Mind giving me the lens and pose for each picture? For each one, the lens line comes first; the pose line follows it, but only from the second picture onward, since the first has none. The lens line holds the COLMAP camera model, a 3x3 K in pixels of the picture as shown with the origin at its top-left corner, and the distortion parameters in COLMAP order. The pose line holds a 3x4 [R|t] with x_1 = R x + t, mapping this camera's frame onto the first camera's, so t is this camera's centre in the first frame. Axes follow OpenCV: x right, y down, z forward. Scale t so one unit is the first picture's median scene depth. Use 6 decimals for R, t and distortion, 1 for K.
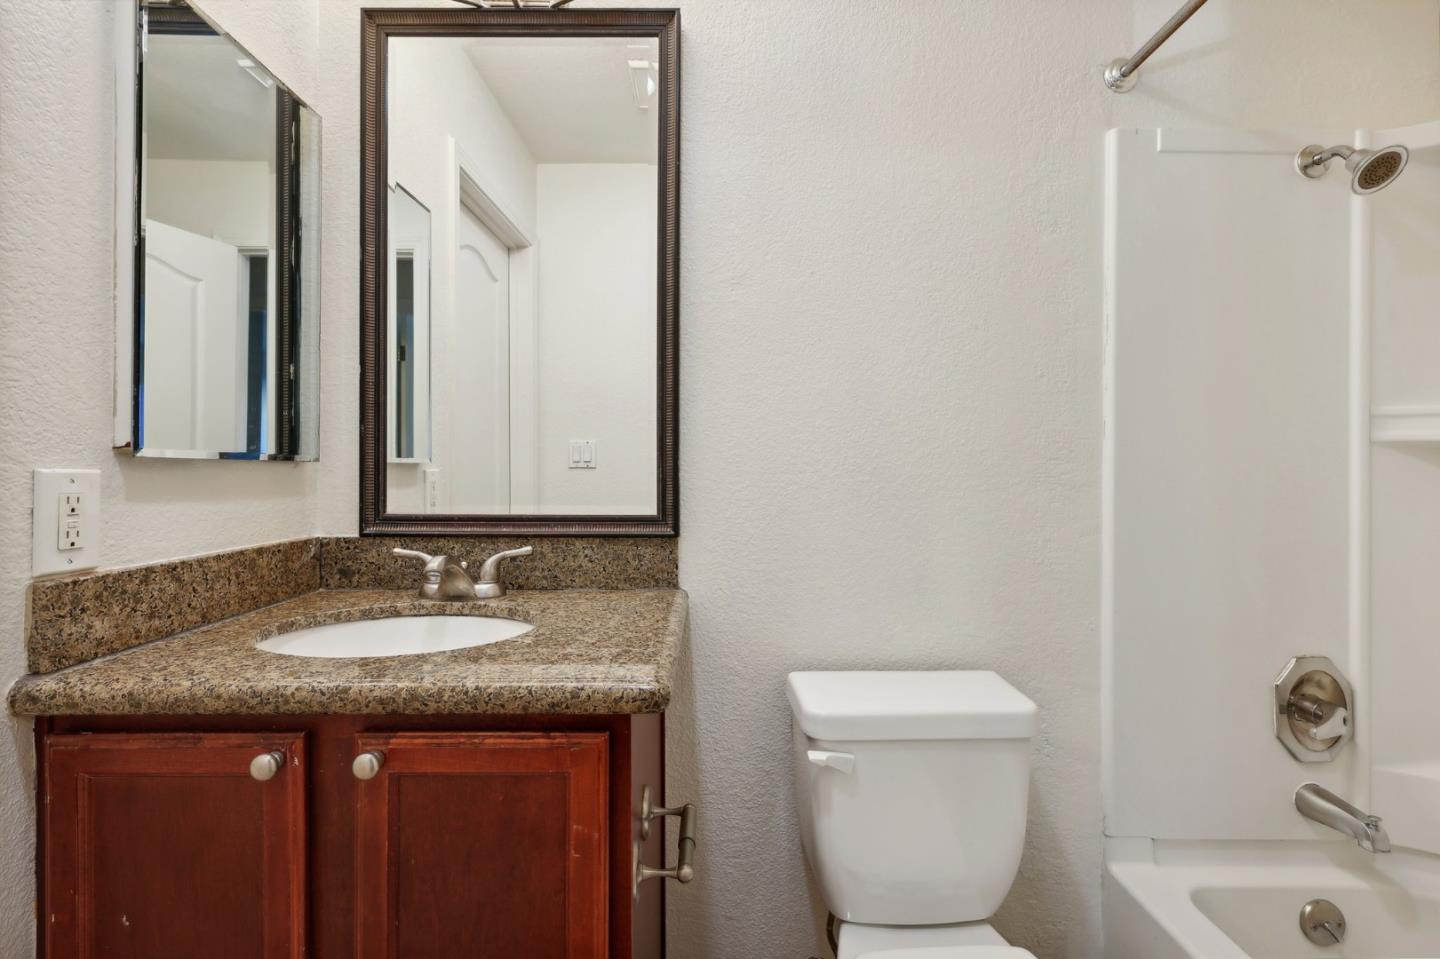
lens RADIAL K [[683.1, 0, 716.8], [0, 683.1, 468.3], [0, 0, 1]] dist [-0.001999, -0.000099]
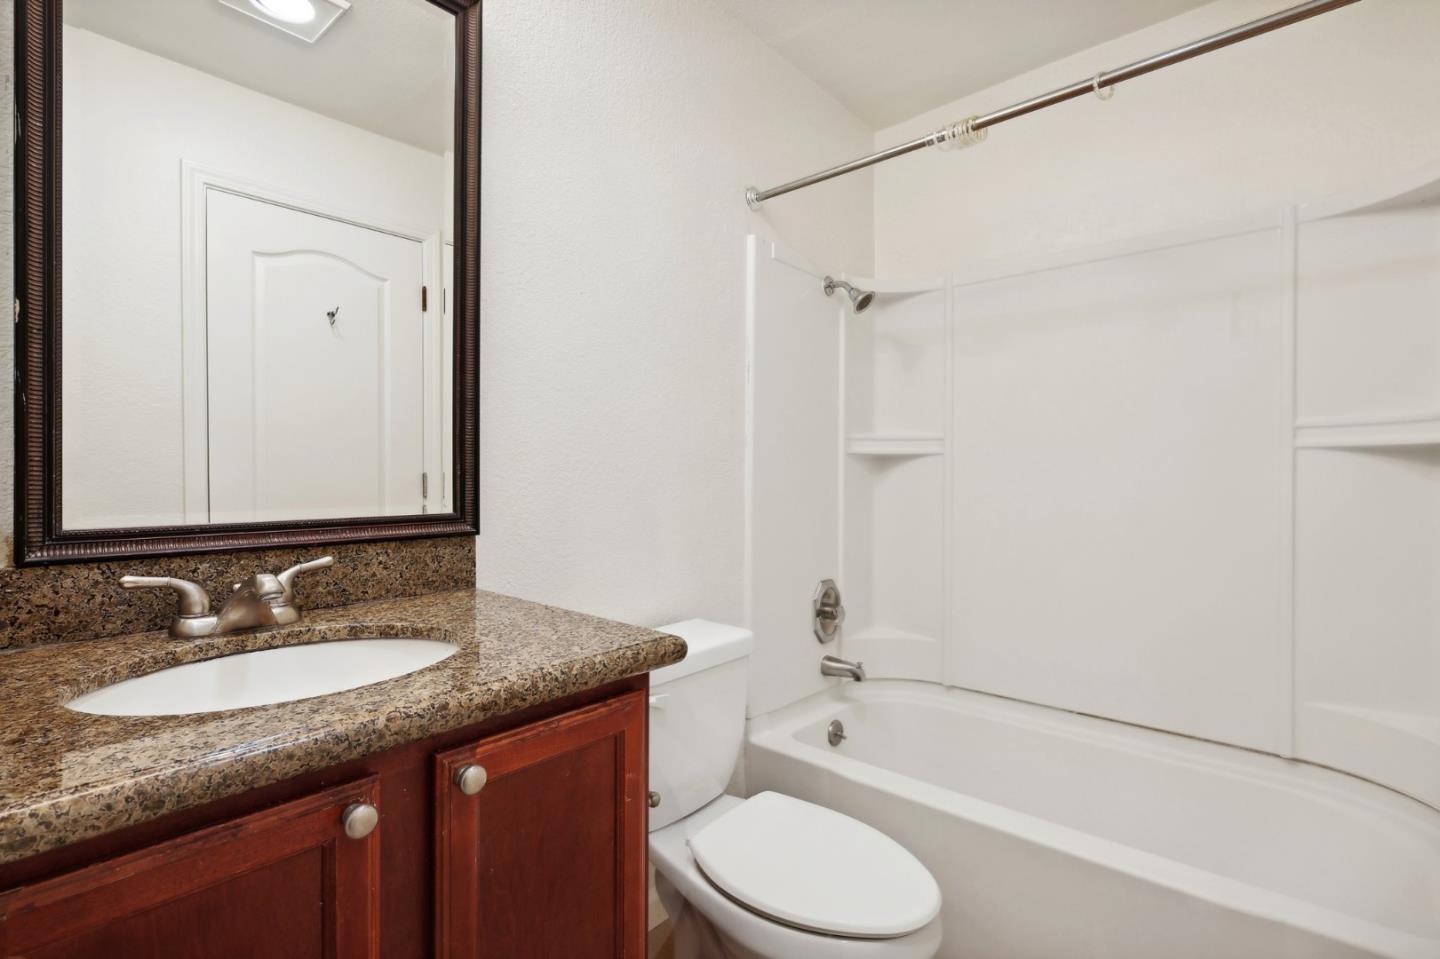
lens RADIAL K [[705.7, 0, 721.2], [0, 705.7, 473.4], [0, 0, 1]] dist [0.000858, -0.000628]
pose [[0.650751, -0.000858, 0.759291, -0.626918], [-0.005045, 0.999972, 0.005454, 0.004820], [-0.759275, -0.007380, 0.650729, 0.068226]]
